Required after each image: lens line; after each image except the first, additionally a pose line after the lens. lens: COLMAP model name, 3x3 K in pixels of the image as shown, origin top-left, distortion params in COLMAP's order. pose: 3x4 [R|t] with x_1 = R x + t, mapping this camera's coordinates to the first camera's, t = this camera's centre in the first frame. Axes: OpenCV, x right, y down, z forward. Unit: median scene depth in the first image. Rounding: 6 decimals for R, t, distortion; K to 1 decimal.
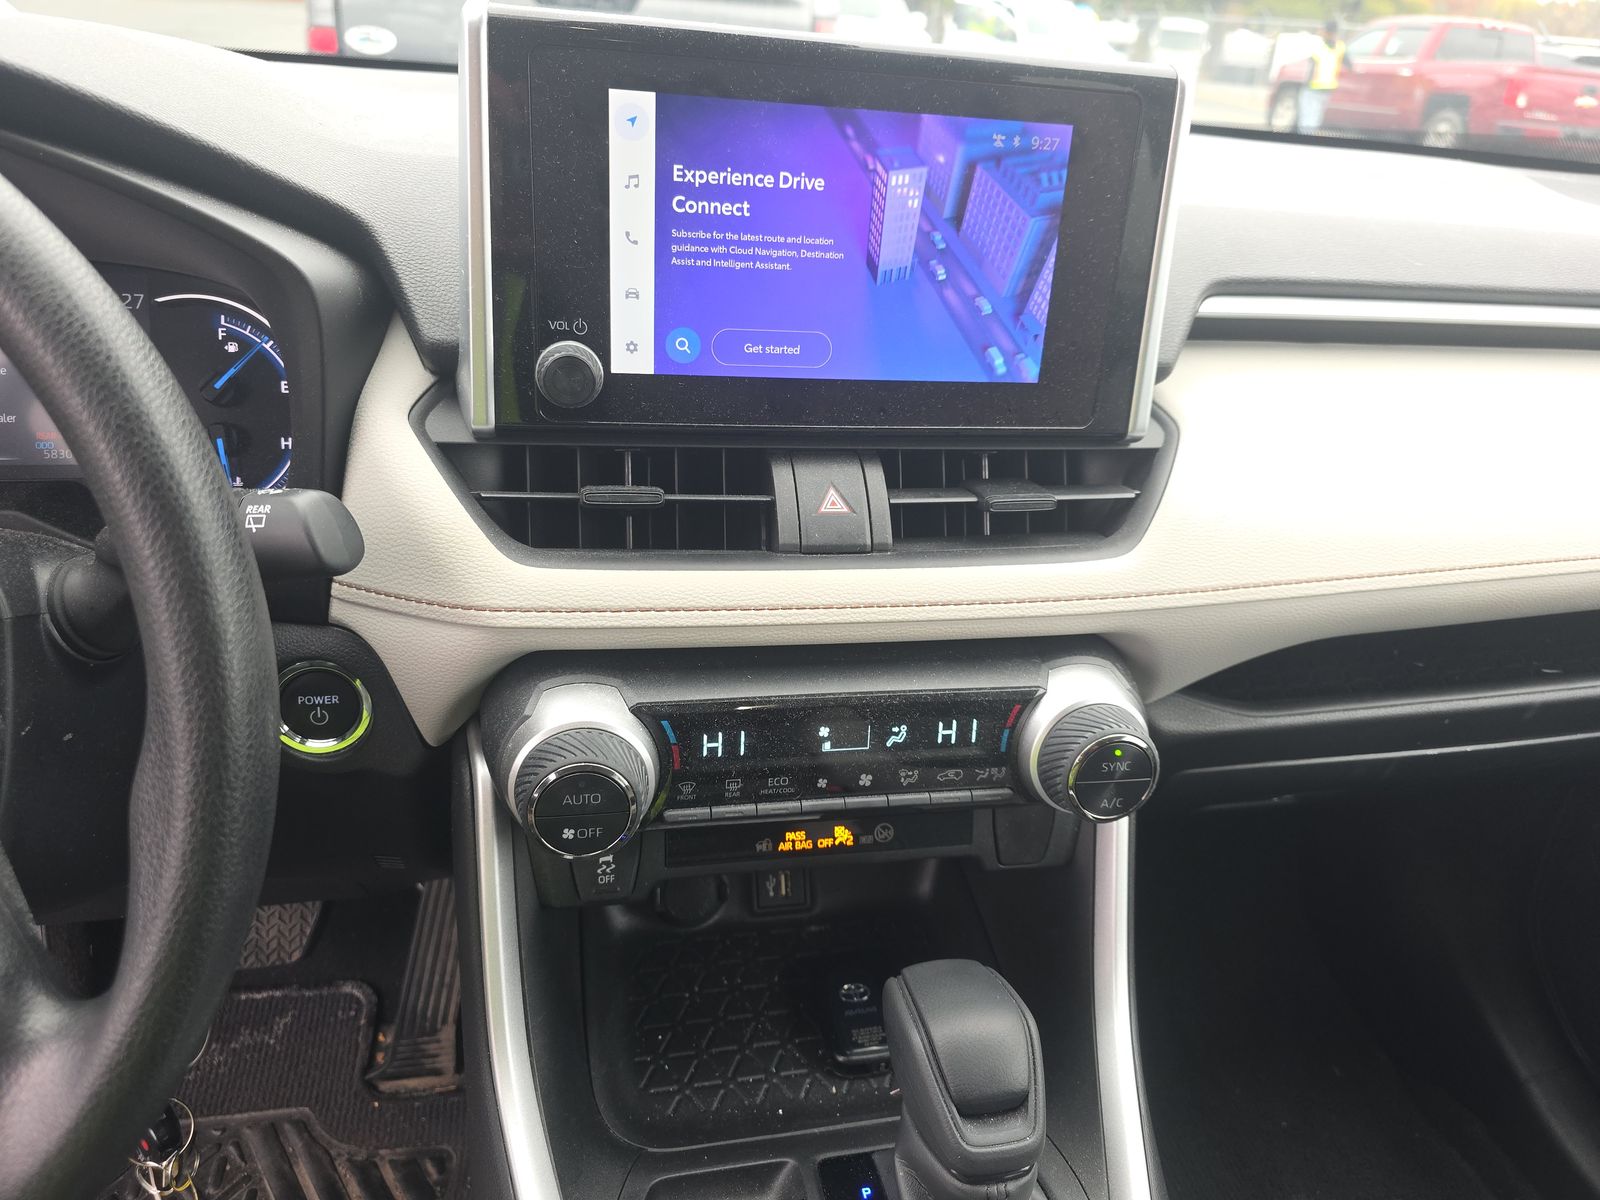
lens RADIAL K [[1001.3, 0, 800.0], [0, 1001.3, 600.0], [0, 0, 1]] dist [0.042854, -0.045969]
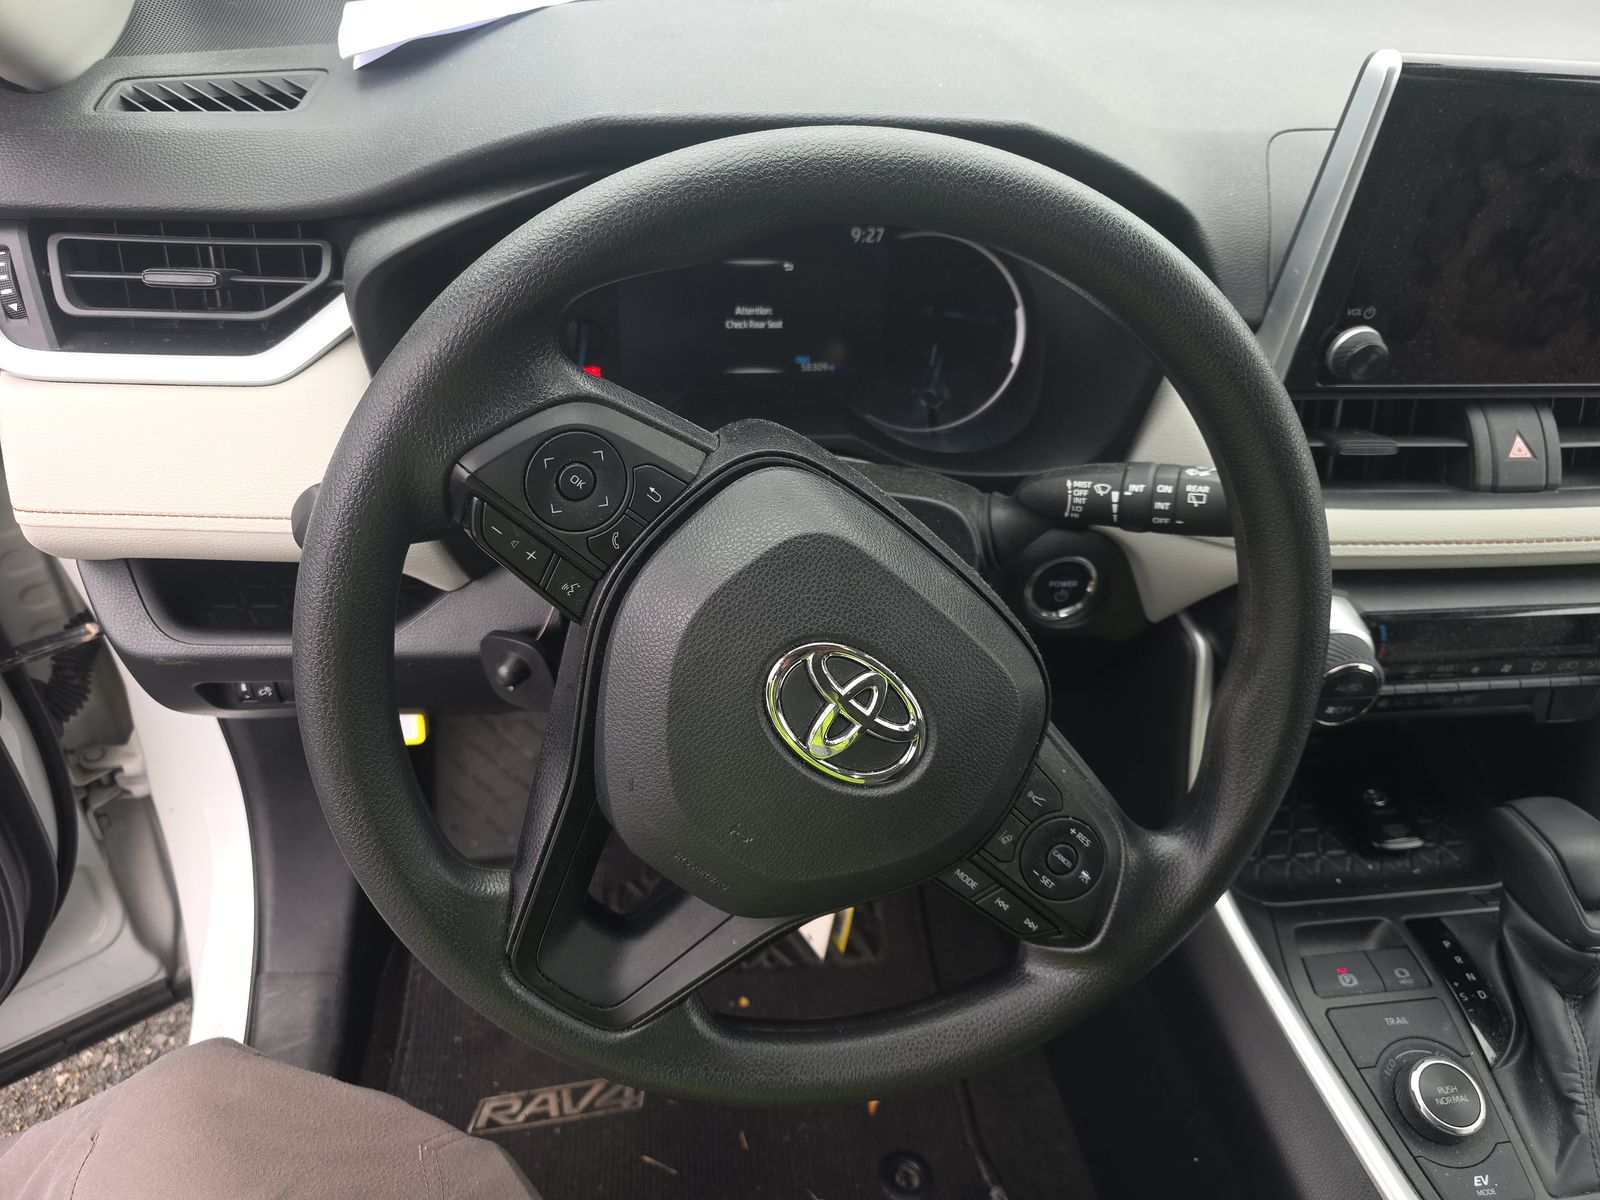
lens RADIAL K [[1001.3, 0, 800.0], [0, 1001.3, 600.0], [0, 0, 1]] dist [0.042854, -0.045969]
pose [[0.996479, 0.045685, -0.070309, -0.740877], [-0.025379, 0.963531, 0.266390, -0.224590], [0.079914, -0.263667, 0.961298, -0.295102]]
